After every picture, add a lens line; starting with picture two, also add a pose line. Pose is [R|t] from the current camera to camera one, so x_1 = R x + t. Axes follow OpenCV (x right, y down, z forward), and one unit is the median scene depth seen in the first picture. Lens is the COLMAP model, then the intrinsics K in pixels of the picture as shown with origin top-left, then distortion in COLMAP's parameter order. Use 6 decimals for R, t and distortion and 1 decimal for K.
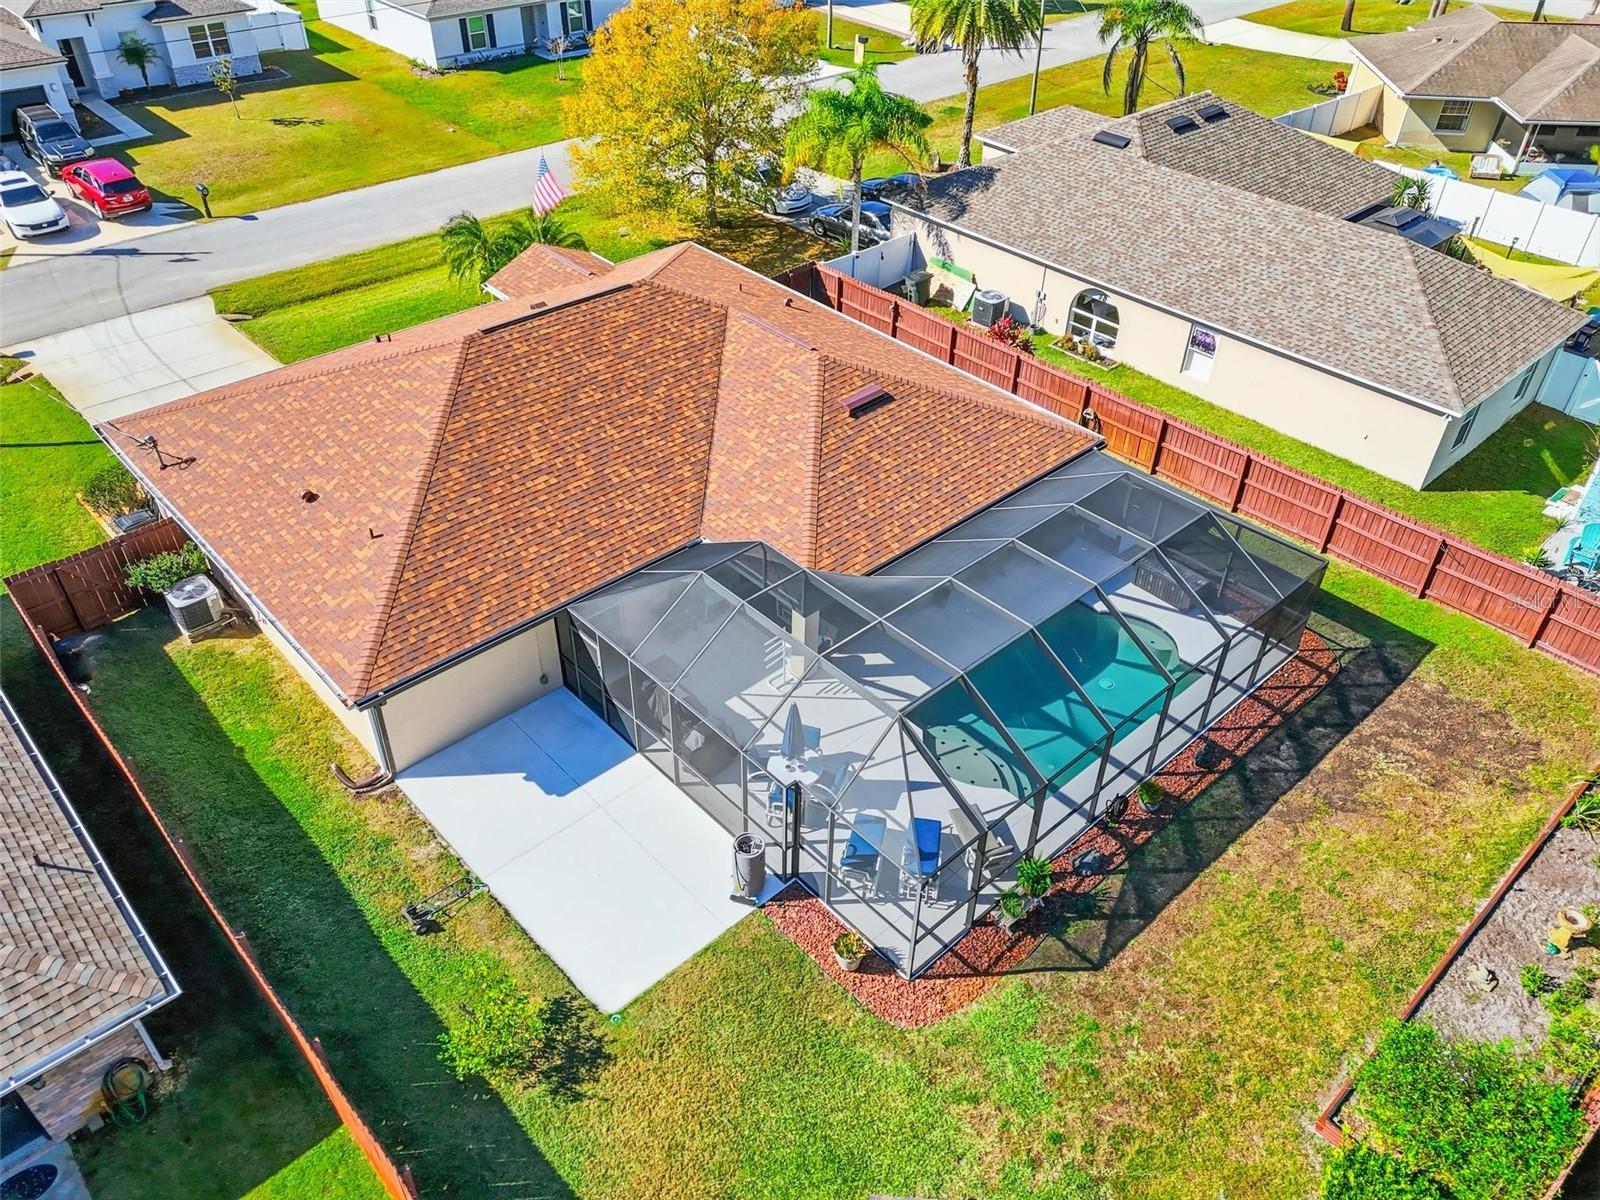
lens RADIAL K [[1180.1, 0, 802.6], [0, 1180.1, 595.6], [0, 0, 1]] dist [0.057344, -0.041017]
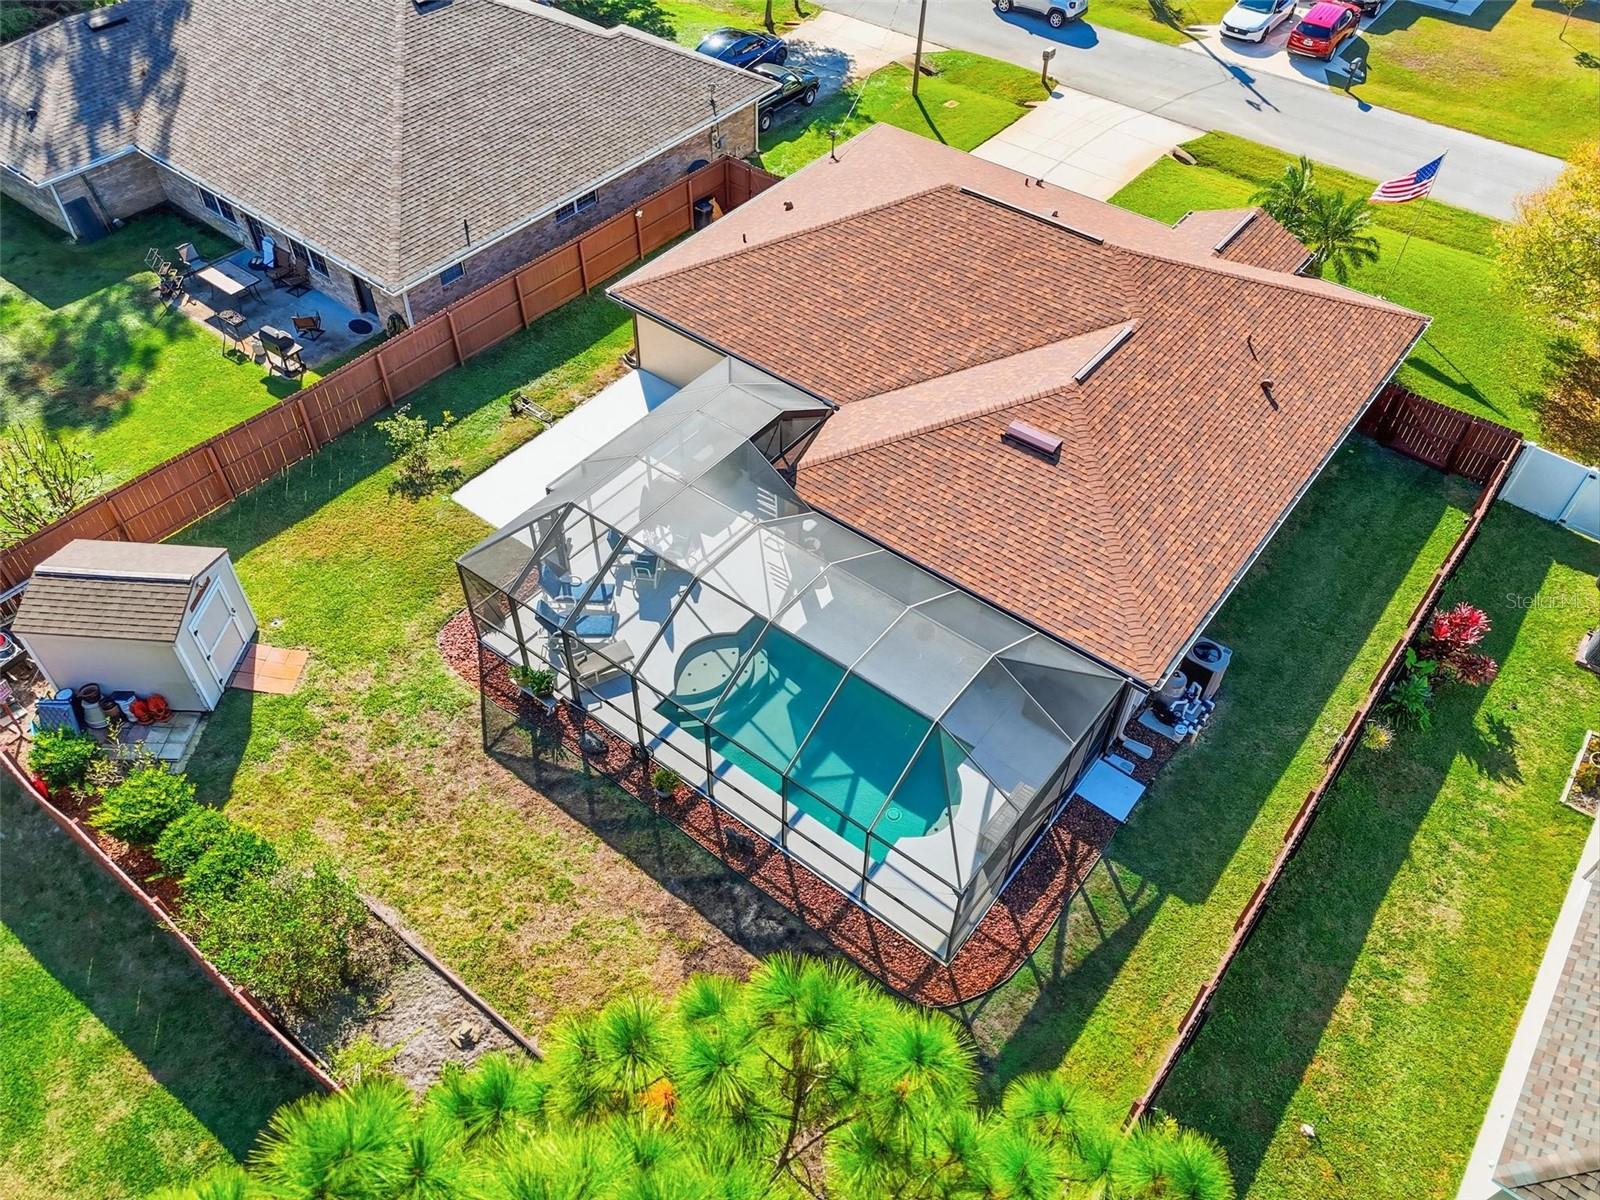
lens RADIAL K [[1180.1, 0, 808.7], [0, 1180.1, 606.5], [0, 0, 1]] dist [0.057344, -0.041017]
pose [[0.171120, 0.714488, -0.678399, 0.825091], [-0.626473, 0.610339, 0.484786, -0.468056], [0.760427, 0.342042, 0.552049, 0.412515]]
